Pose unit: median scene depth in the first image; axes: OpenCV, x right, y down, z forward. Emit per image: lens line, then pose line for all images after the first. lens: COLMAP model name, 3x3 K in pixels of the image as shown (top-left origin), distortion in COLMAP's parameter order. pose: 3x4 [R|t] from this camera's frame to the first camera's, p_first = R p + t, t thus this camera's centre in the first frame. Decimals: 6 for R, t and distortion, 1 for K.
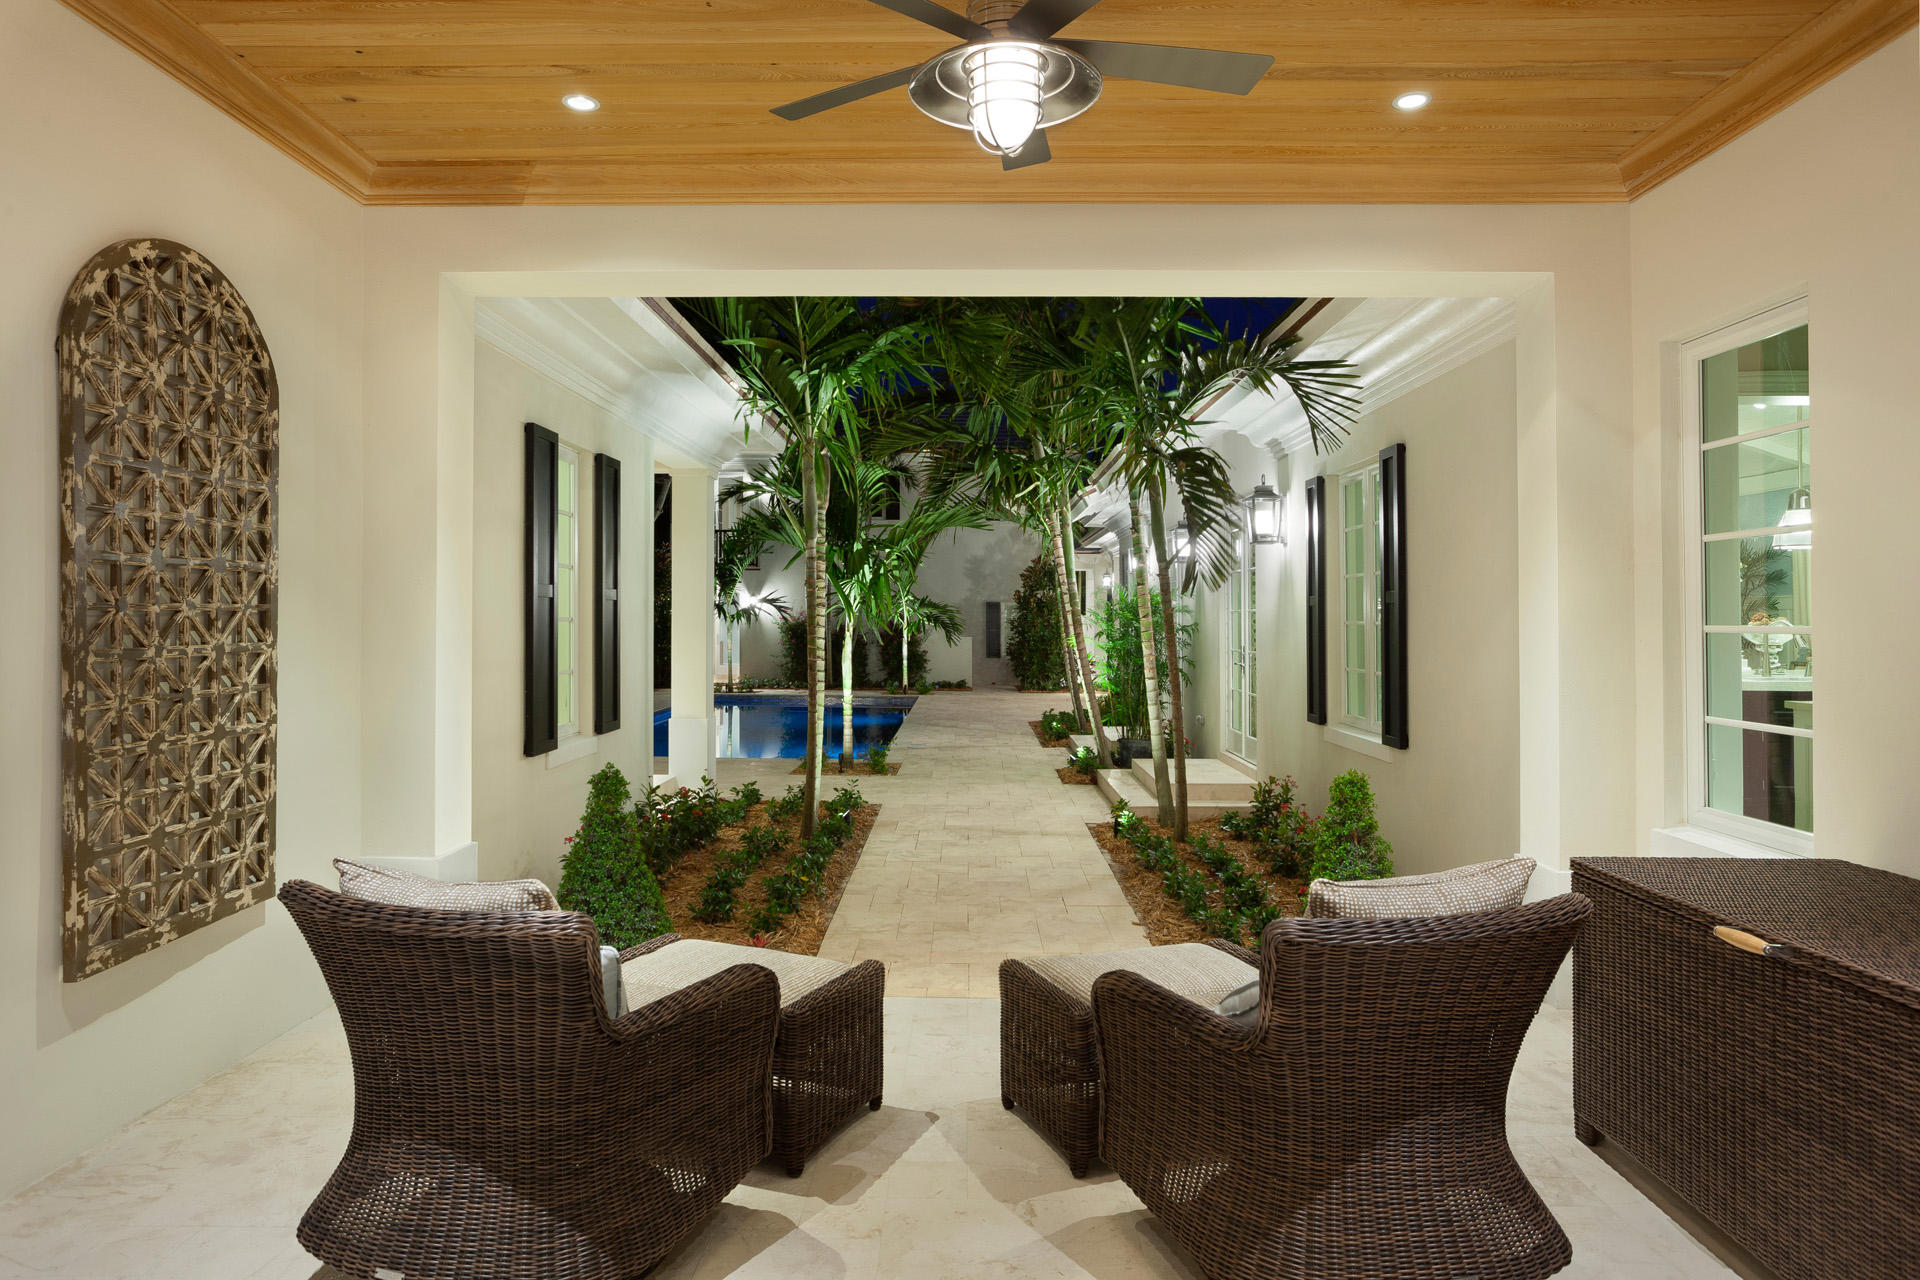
lens RADIAL K [[1285.4, 0, 960.0], [0, 1285.4, 640.0], [0, 0, 1]] dist [0.048953, 0.003951]
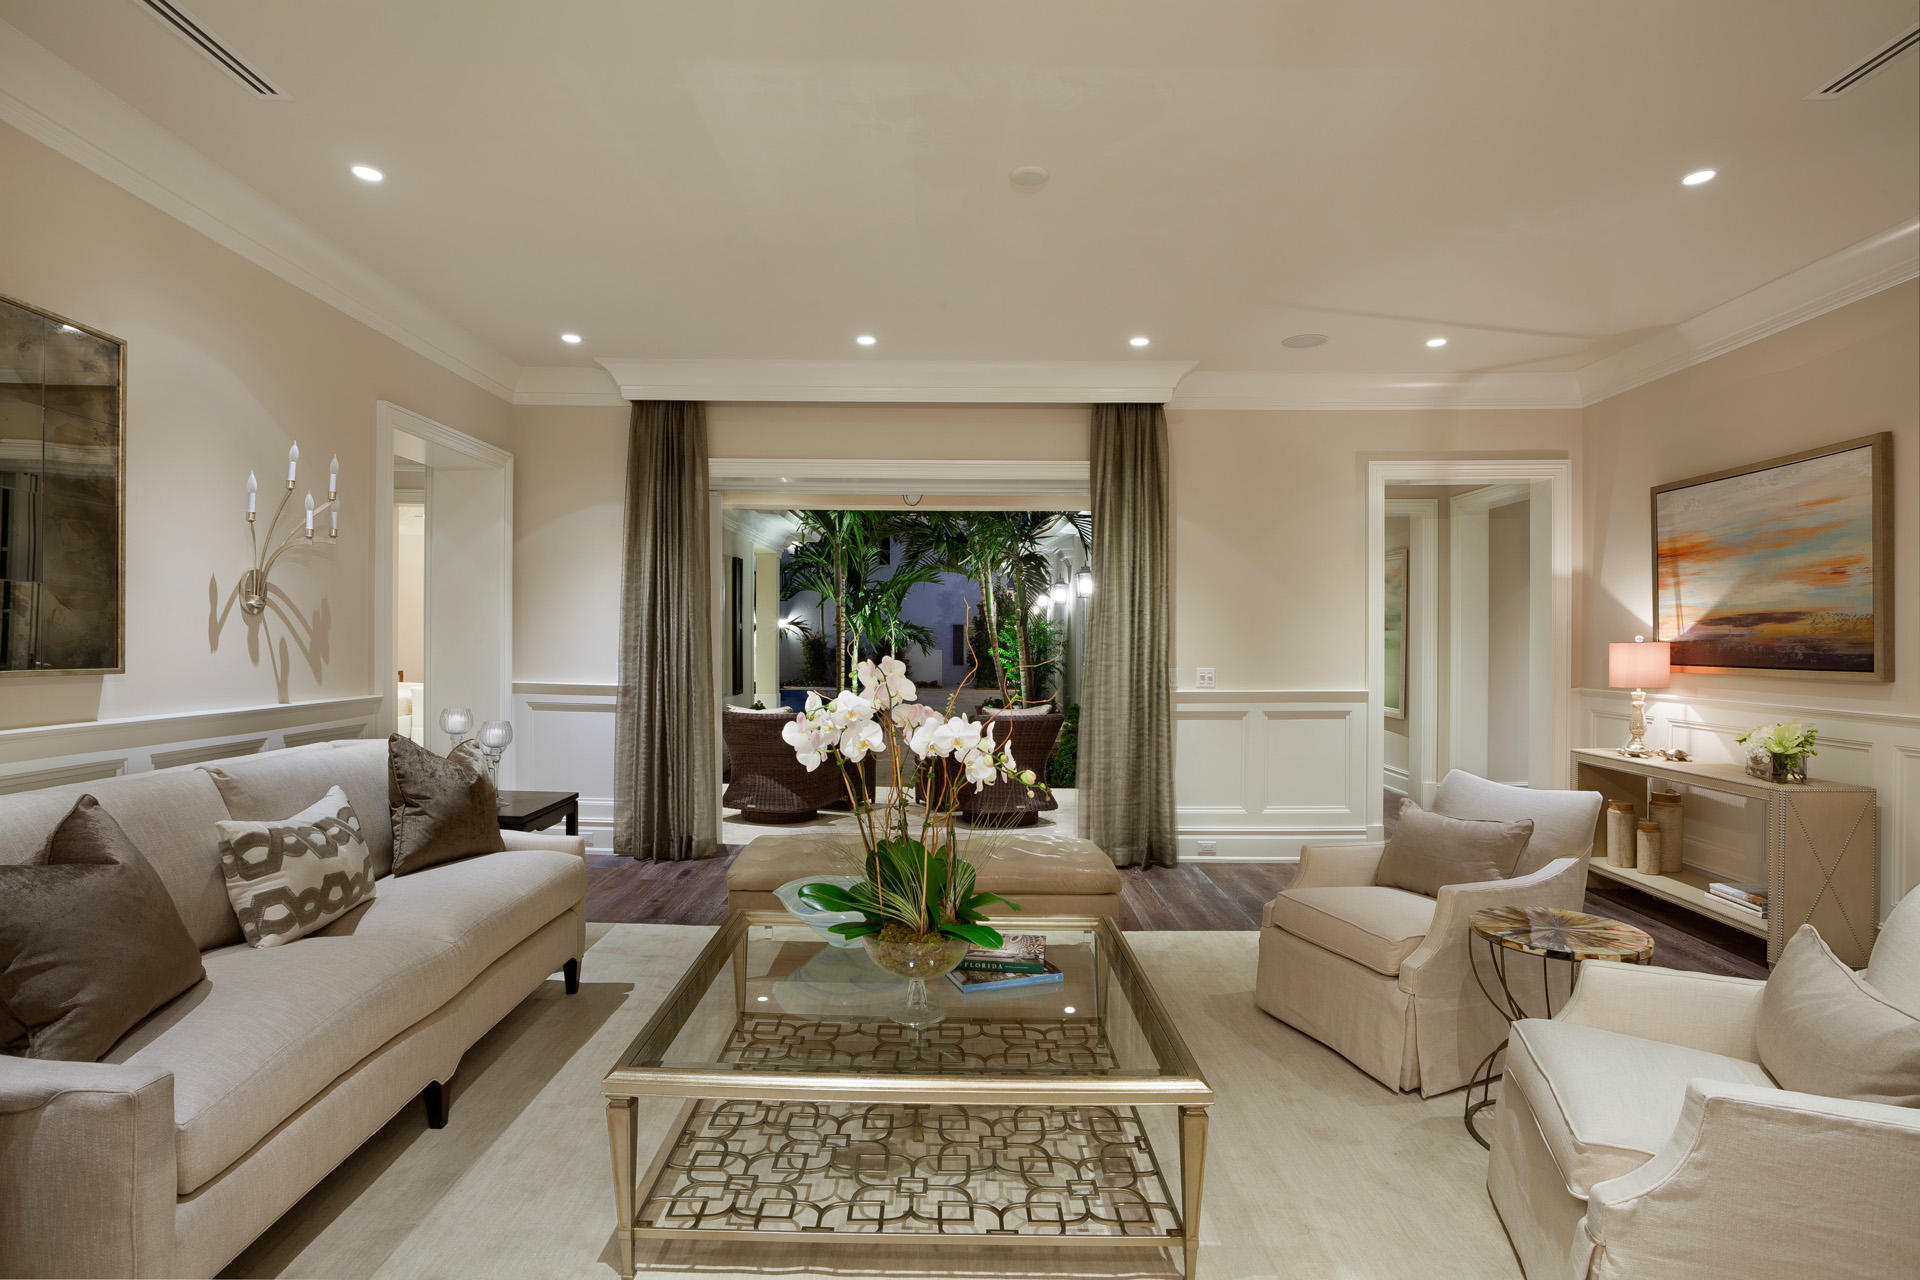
lens RADIAL K [[962.9, 0, 960.0], [0, 962.9, 640.0], [0, 0, 1]] dist [0.000952, -0.000229]
pose [[0.999678, 0.003651, 0.025117, 0.006837], [-0.003330, 0.999912, -0.012807, 0.000760], [-0.025162, 0.012719, 0.999602, -0.101592]]
